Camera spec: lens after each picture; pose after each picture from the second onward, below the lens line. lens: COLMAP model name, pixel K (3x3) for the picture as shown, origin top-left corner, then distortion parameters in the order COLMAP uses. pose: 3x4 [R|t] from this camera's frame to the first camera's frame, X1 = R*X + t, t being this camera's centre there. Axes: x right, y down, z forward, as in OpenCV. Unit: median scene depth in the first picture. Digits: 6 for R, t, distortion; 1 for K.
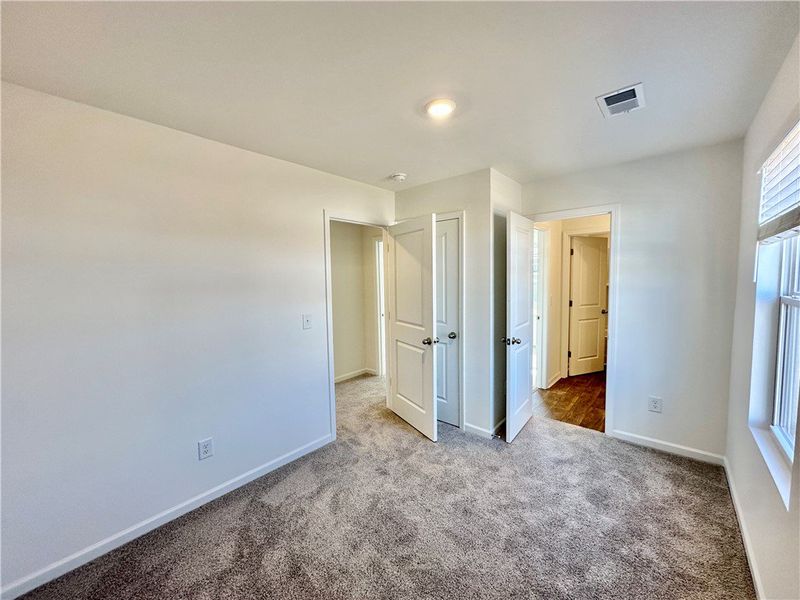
lens RADIAL K [[320.3, 0, 400.6], [0, 320.3, 298.6], [0, 0, 1]] dist [-0.000435, 0.000192]
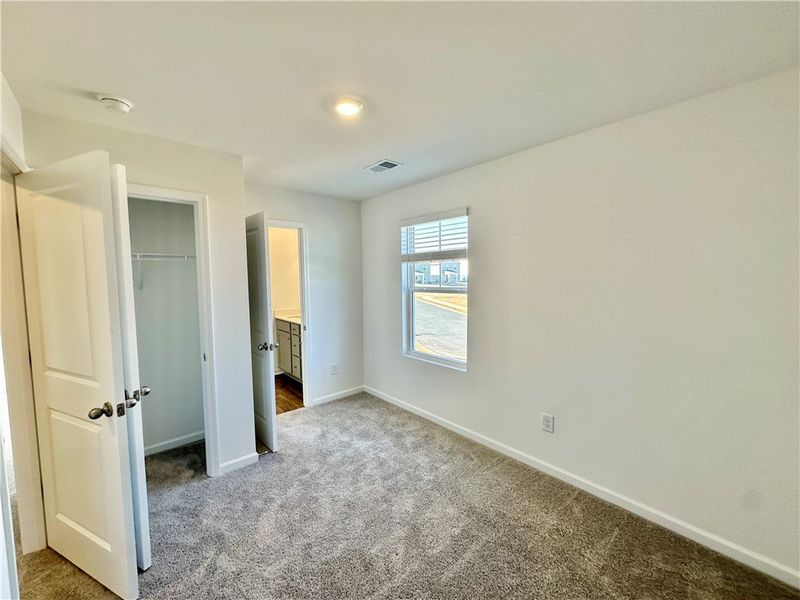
lens RADIAL K [[320.3, 0, 400.6], [0, 320.3, 298.6], [0, 0, 1]] dist [-0.000435, 0.000192]
pose [[0.152252, -0.062538, 0.986361, -0.564665], [0.083582, 0.995236, 0.050199, -0.030378], [-0.984801, 0.074799, 0.156754, 0.467227]]
